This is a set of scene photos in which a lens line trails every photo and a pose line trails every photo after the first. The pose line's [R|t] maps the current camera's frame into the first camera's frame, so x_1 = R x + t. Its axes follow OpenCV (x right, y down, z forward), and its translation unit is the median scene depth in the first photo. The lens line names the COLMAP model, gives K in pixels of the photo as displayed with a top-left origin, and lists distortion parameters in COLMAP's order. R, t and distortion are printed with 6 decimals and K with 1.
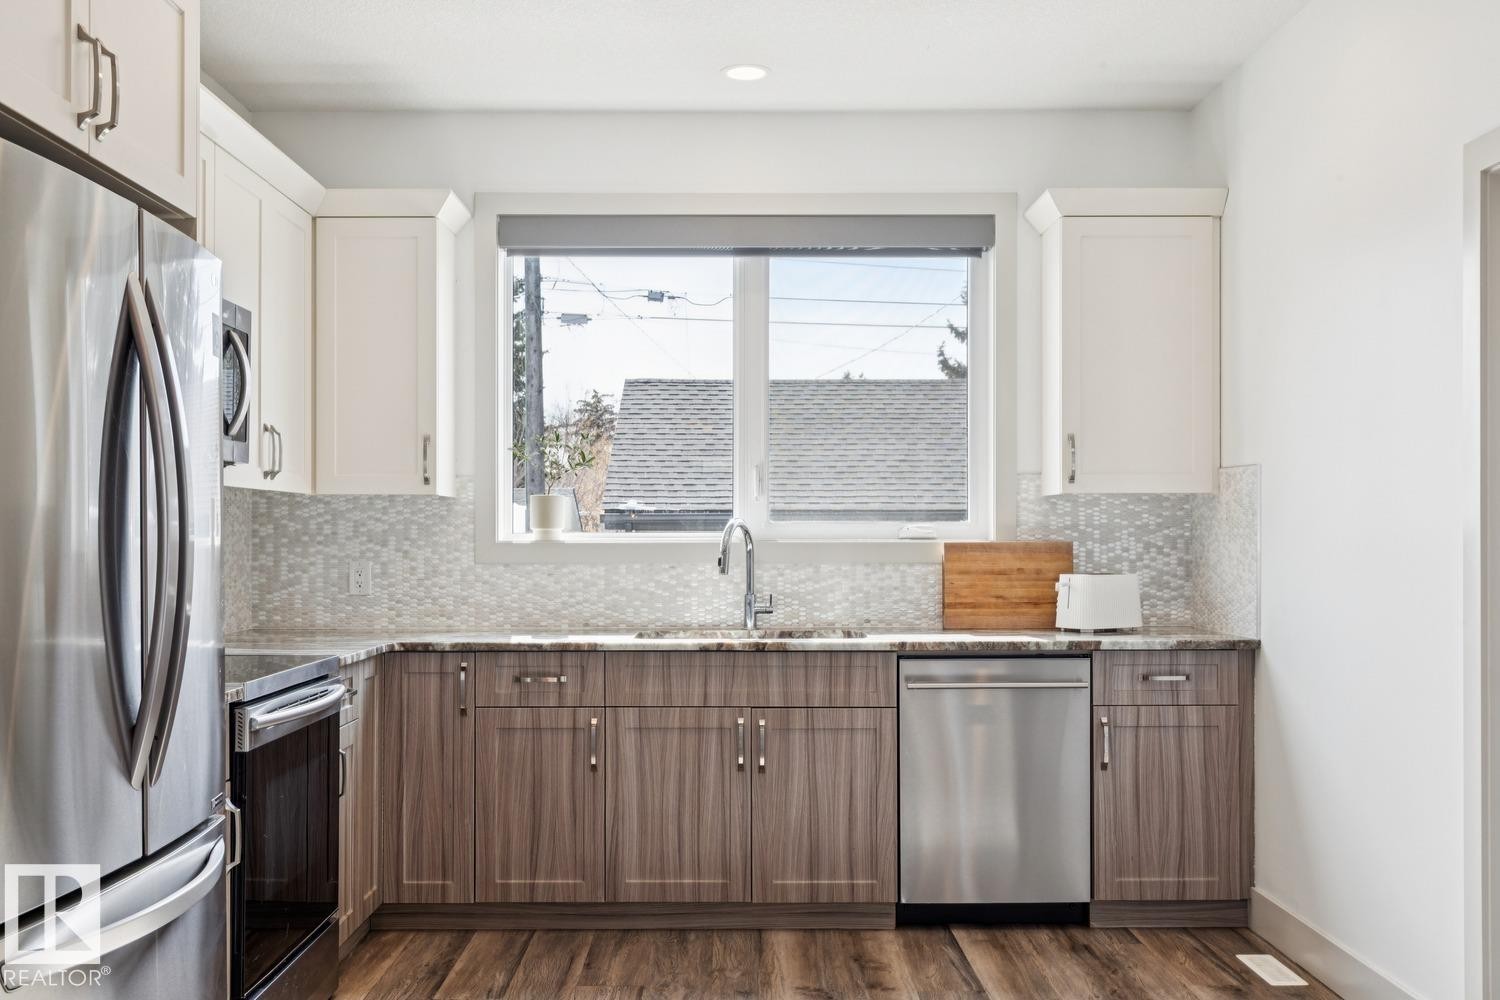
lens RADIAL K [[1433.4, 0, 750.1], [0, 1433.4, 531.1], [0, 0, 1]] dist [0.003336, -0.001823]
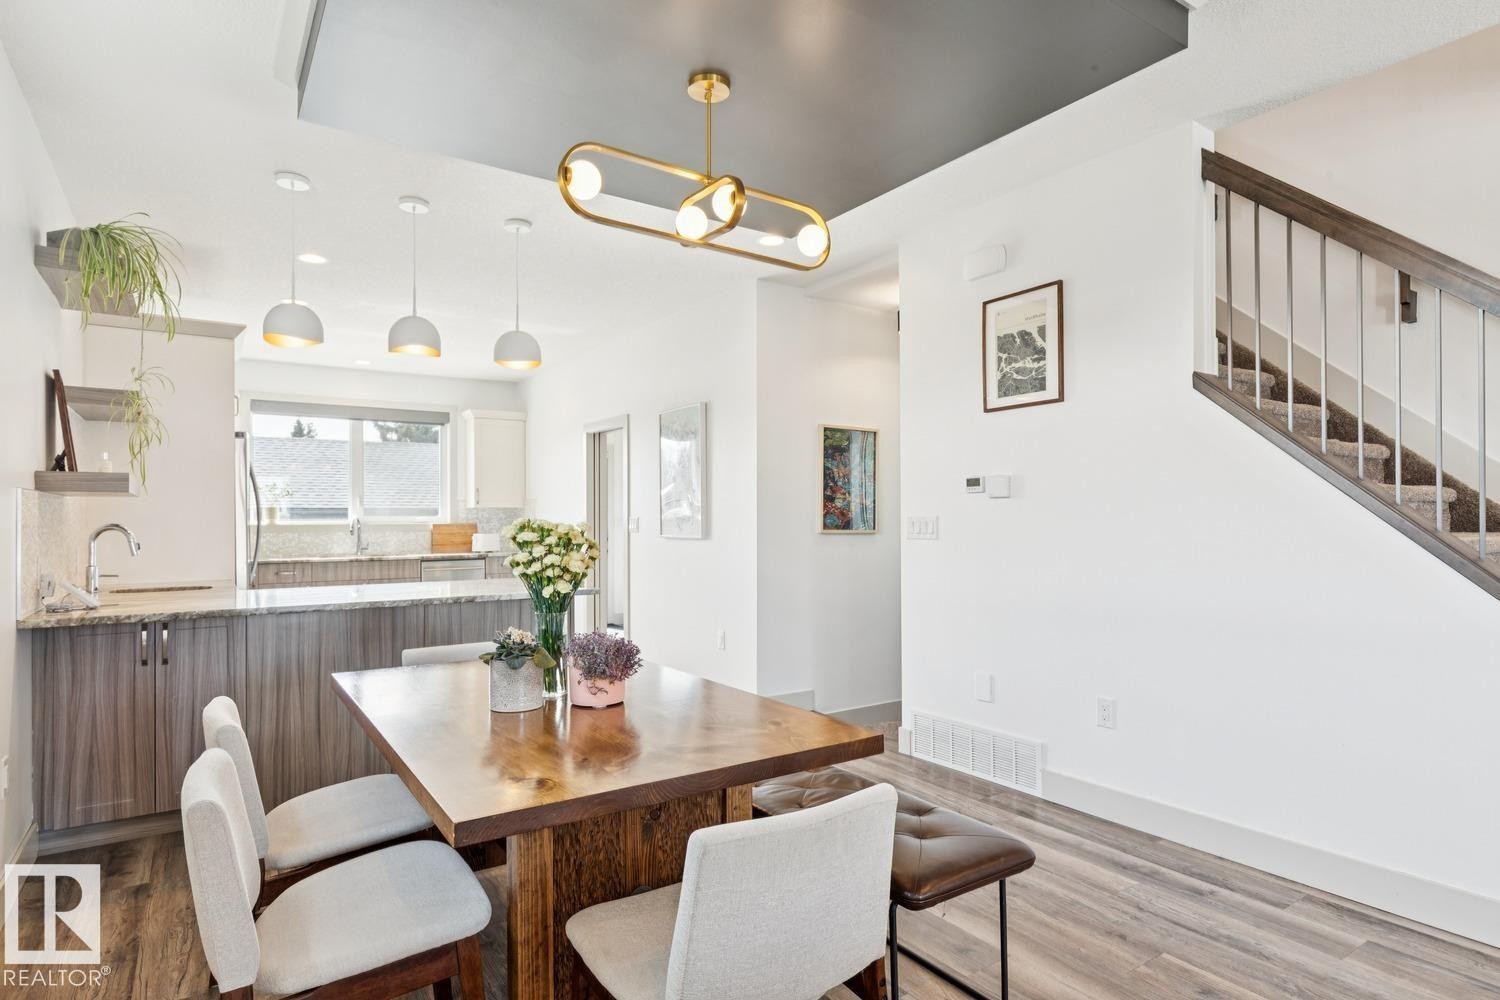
lens RADIAL K [[787.5, 0, 752.0], [0, 787.5, 506.5], [0, 0, 1]] dist [0.000749, -0.000748]
pose [[0.830313, 0.003850, 0.557284, -0.246167], [0.003509, 0.999920, -0.012136, -0.006138], [-0.557286, 0.012032, 0.830233, -0.788793]]
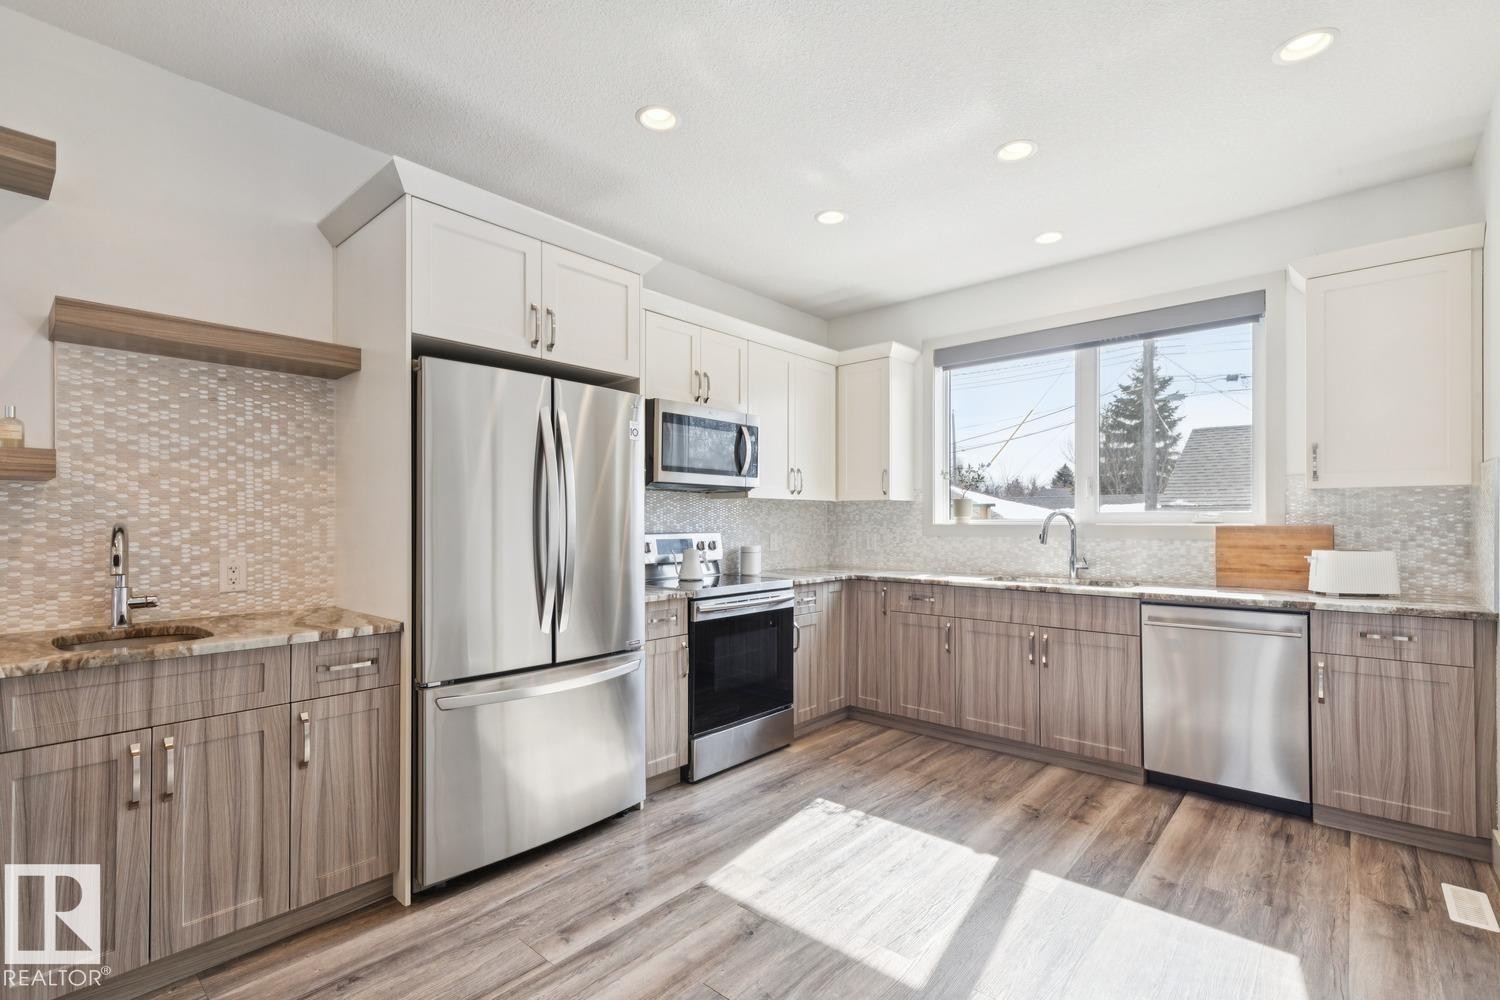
lens RADIAL K [[675.8, 0, 760.4], [0, 675.8, 520.5], [0, 0, 1]] dist [-0.000288, -0.000399]
pose [[0.746303, -0.000558, -0.665606, 0.273478], [0.003152, 0.999991, 0.002696, -0.000465], [0.665598, -0.004110, 0.746299, 0.213659]]
